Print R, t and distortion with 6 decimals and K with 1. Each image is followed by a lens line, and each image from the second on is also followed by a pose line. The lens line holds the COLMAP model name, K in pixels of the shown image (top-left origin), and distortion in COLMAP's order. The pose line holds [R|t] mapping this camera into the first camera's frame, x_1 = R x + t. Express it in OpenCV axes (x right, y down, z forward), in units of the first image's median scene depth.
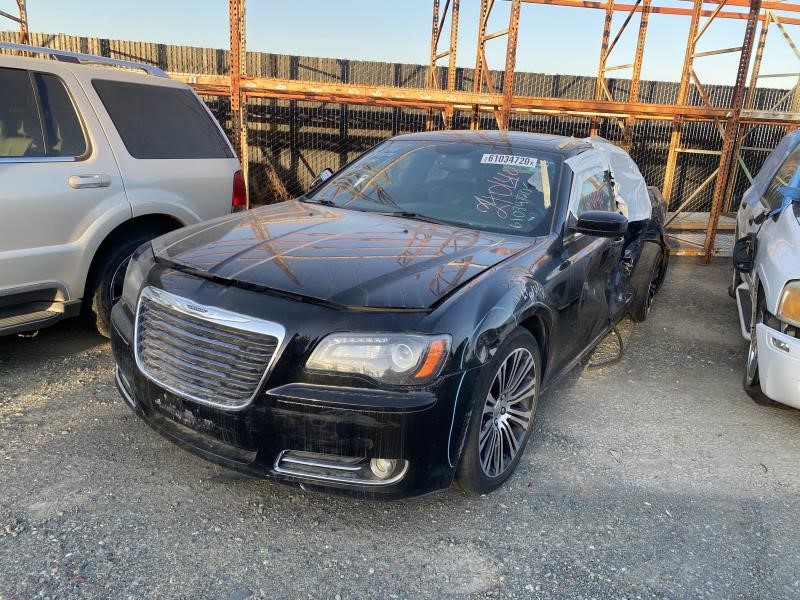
lens RADIAL K [[637.8, 0, 396.0], [0, 637.8, 296.4], [0, 0, 1]] dist [0.033644, -0.026980]
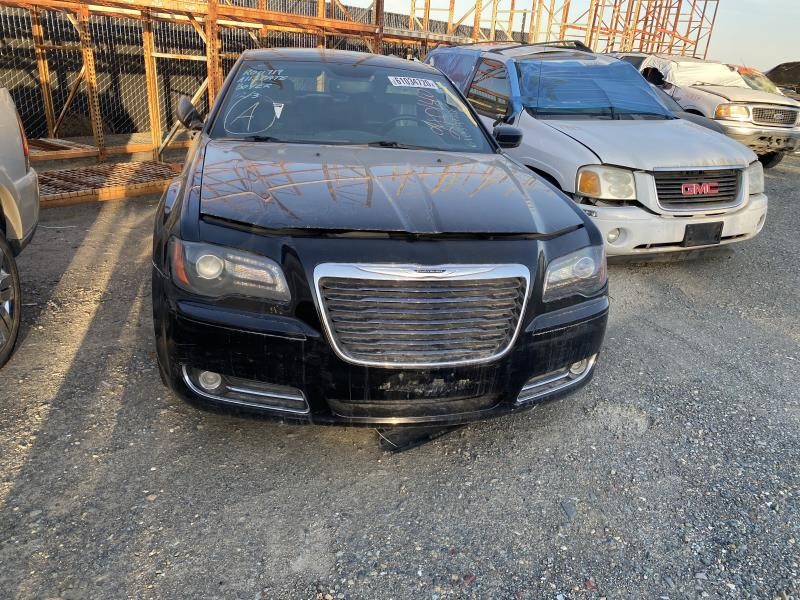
lens RADIAL K [[637.8, 0, 396.0], [0, 637.8, 296.4], [0, 0, 1]] dist [0.033644, -0.026980]
pose [[0.706980, -0.254076, 0.660018, -0.946076], [0.161293, 0.966570, 0.199315, -0.133381], [-0.688595, -0.034455, 0.724327, 0.370116]]
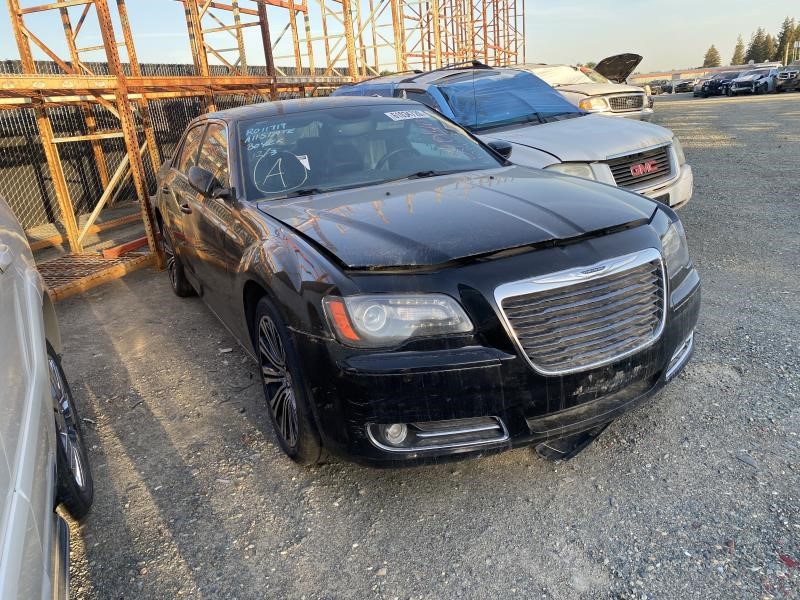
lens RADIAL K [[637.8, 0, 396.0], [0, 637.8, 296.4], [0, 0, 1]] dist [0.033644, -0.026980]
pose [[0.473587, -0.351772, 0.807448, -1.216529], [0.341899, 0.918308, 0.199538, -0.232135], [-0.811677, 0.181567, 0.555170, 0.712512]]
